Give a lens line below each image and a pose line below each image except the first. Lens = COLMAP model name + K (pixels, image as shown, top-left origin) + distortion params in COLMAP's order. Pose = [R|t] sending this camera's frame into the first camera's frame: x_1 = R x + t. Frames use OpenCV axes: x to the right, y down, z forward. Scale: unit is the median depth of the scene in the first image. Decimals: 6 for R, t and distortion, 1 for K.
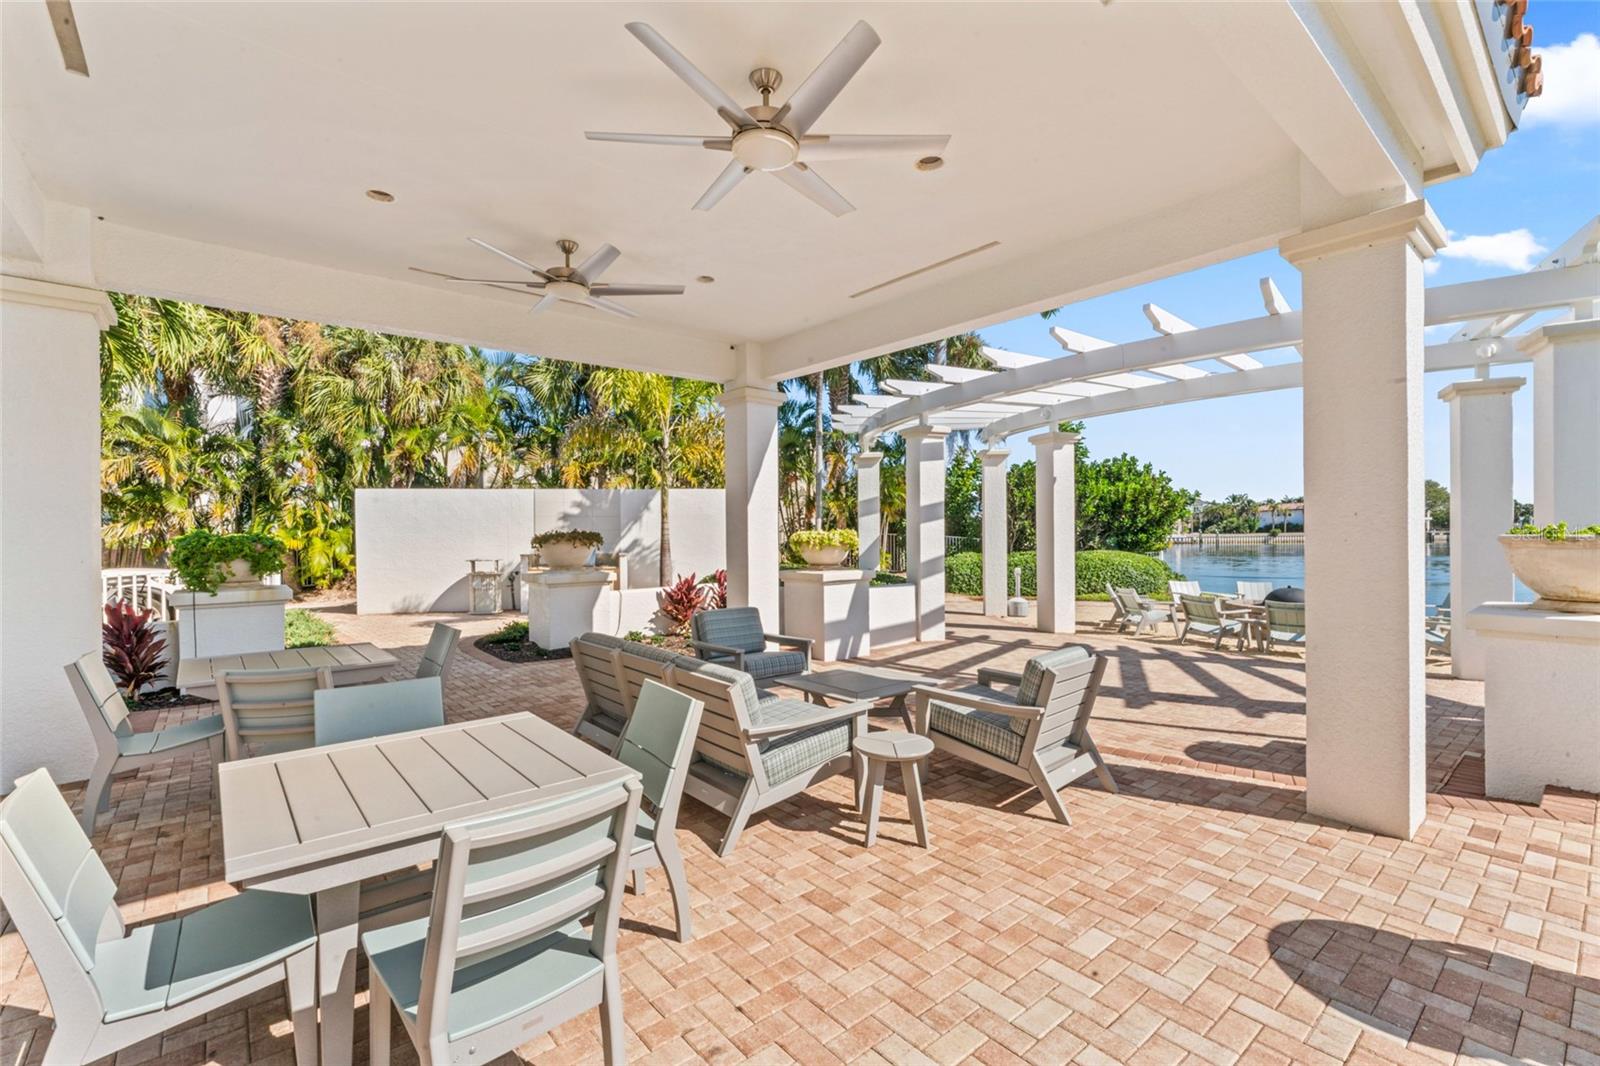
lens RADIAL K [[704.1, 0, 793.8], [0, 704.1, 530.5], [0, 0, 1]] dist [0.002366, 0.000006]
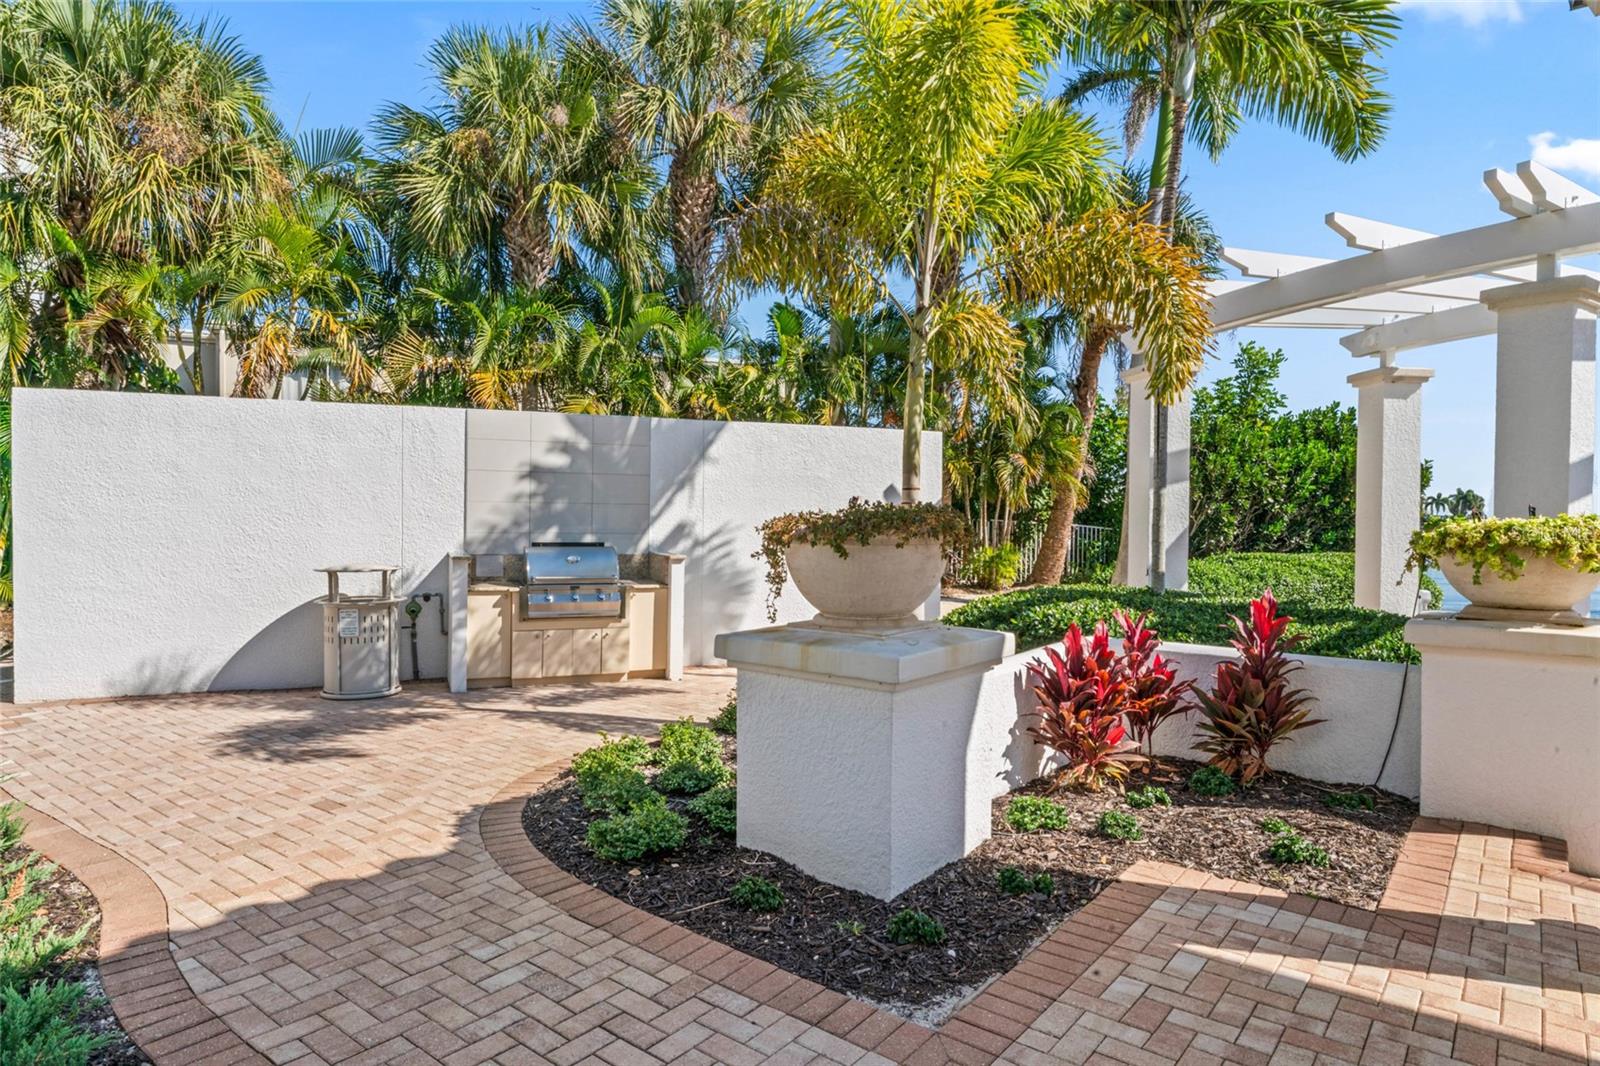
lens RADIAL K [[946.9, 0, 797.0], [0, 946.9, 515.5], [0, 0, 1]] dist [0.001899, -0.000072]
pose [[0.979392, 0.018283, 0.201137, -0.278186], [-0.018965, 0.999819, 0.001464, 0.004201], [-0.201074, -0.005248, 0.979562, 0.365321]]
